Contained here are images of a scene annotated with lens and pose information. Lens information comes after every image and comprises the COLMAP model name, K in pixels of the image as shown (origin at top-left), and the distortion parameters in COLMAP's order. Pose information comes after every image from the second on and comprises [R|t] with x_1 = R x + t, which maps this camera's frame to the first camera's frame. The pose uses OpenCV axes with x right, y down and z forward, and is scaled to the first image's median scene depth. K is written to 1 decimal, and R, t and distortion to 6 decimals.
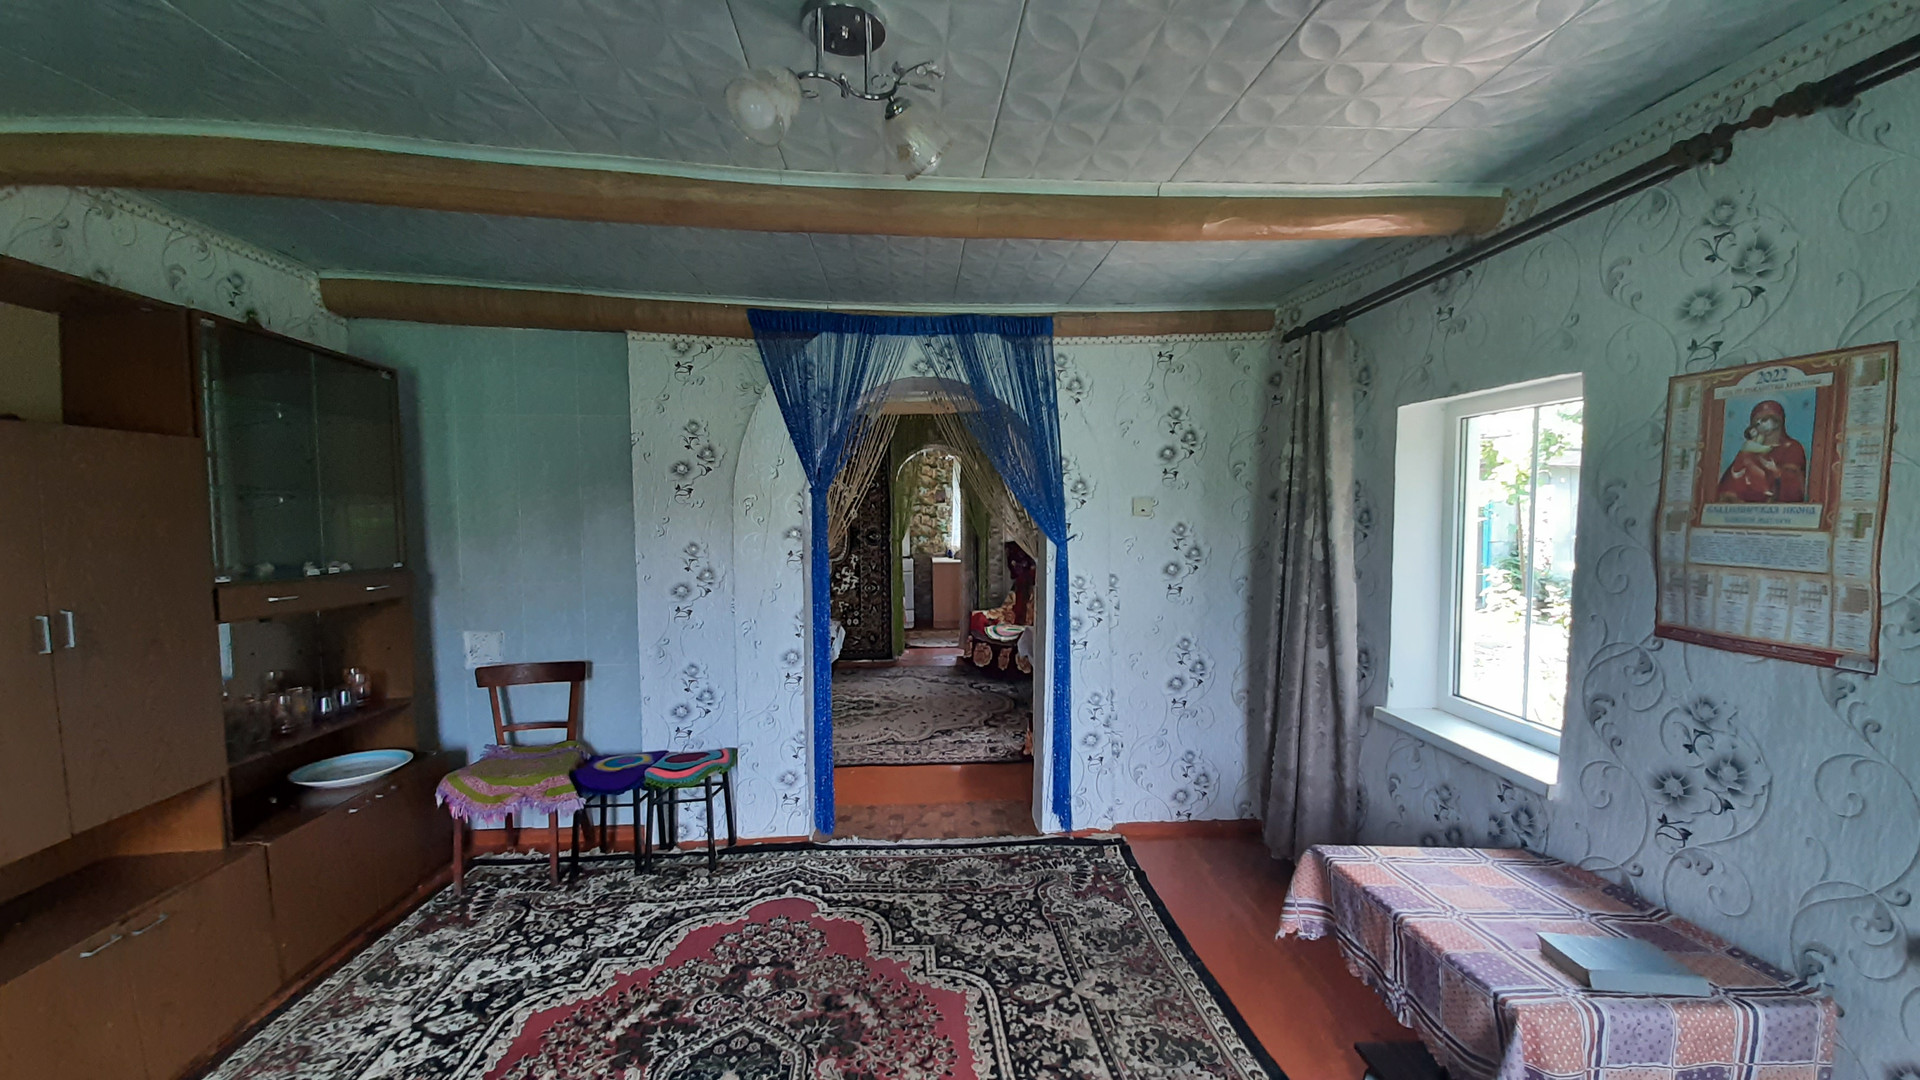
lens RADIAL K [[752.6, 0, 984.6], [0, 752.6, 552.6], [0, 0, 1]] dist [0.016861, -0.014545]
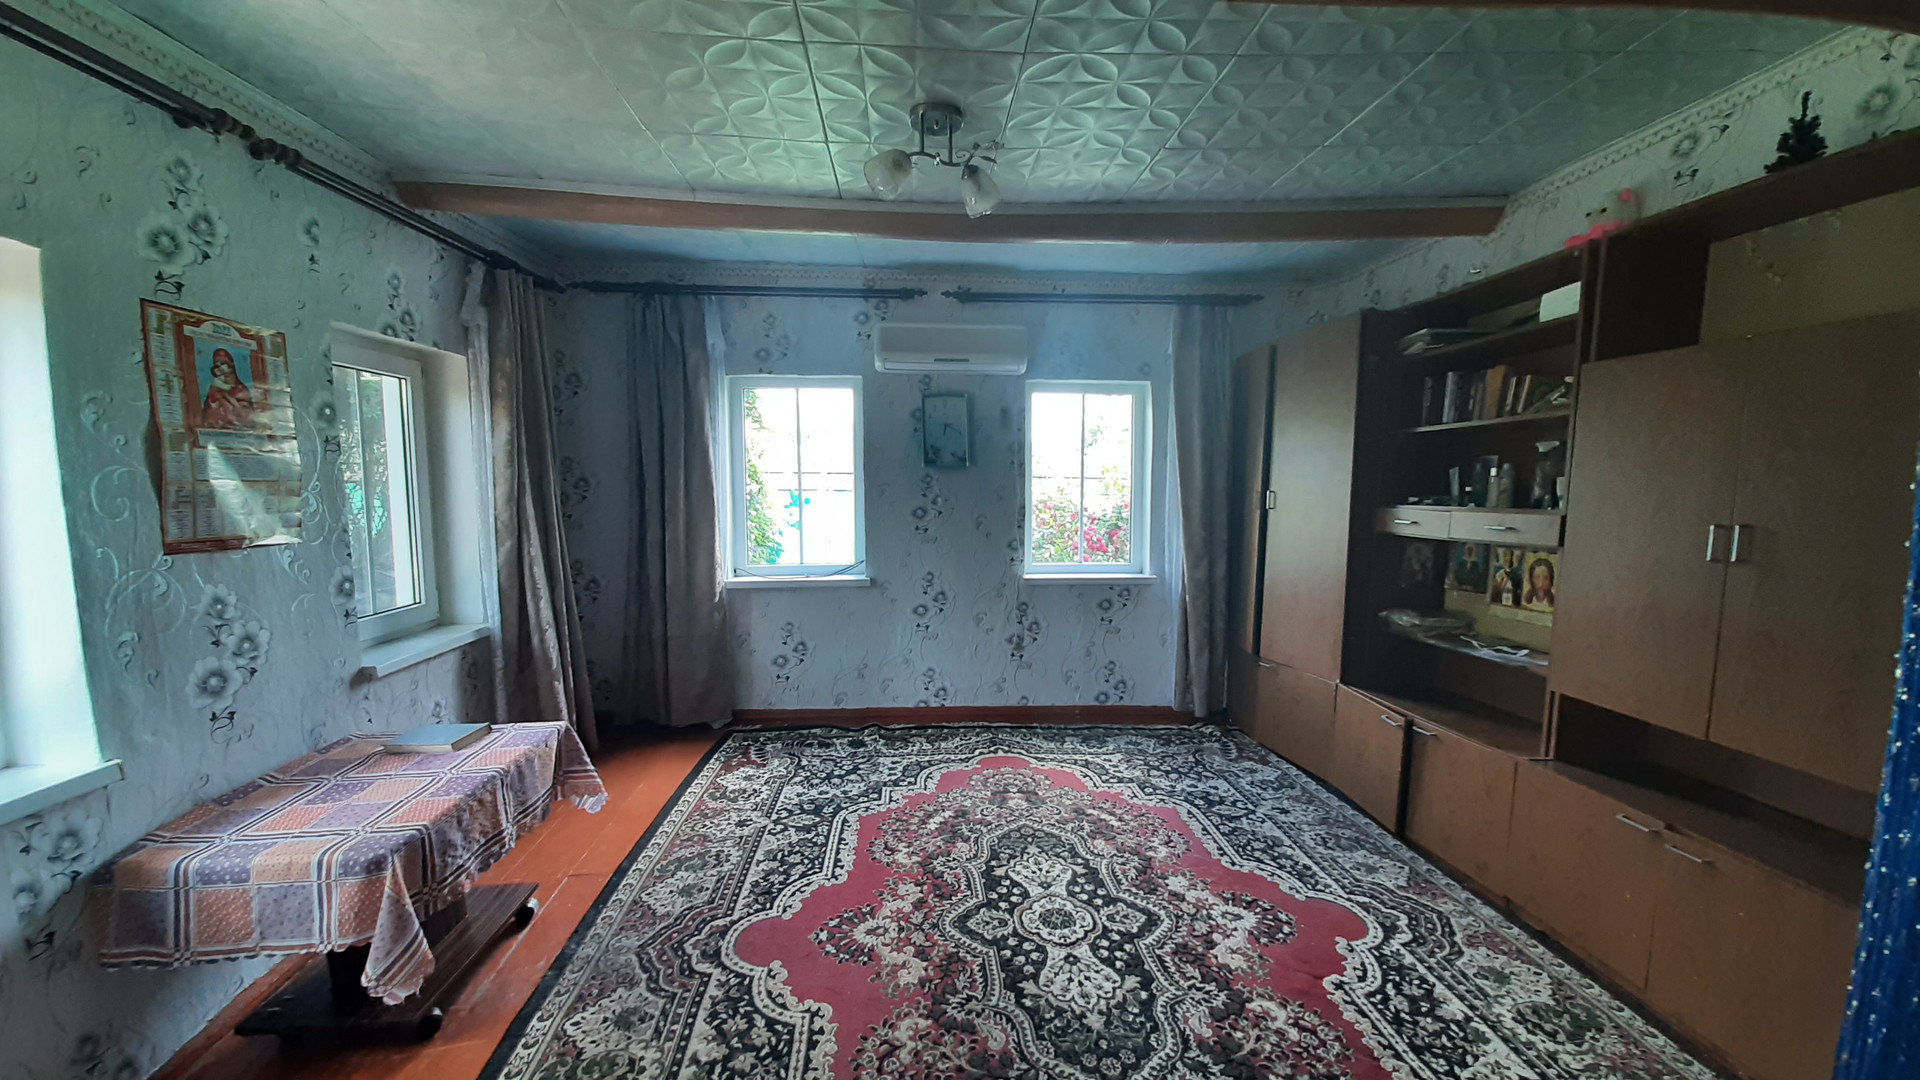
lens RADIAL K [[750.3, 0, 983.4], [0, 750.3, 553.8], [0, 0, 1]] dist [0.016772, -0.014755]
pose [[-0.999923, 0.002649, 0.012148, -0.135675], [0.004485, 0.988105, 0.153715, -0.025233], [-0.011596, 0.153757, -0.988041, 1.195917]]
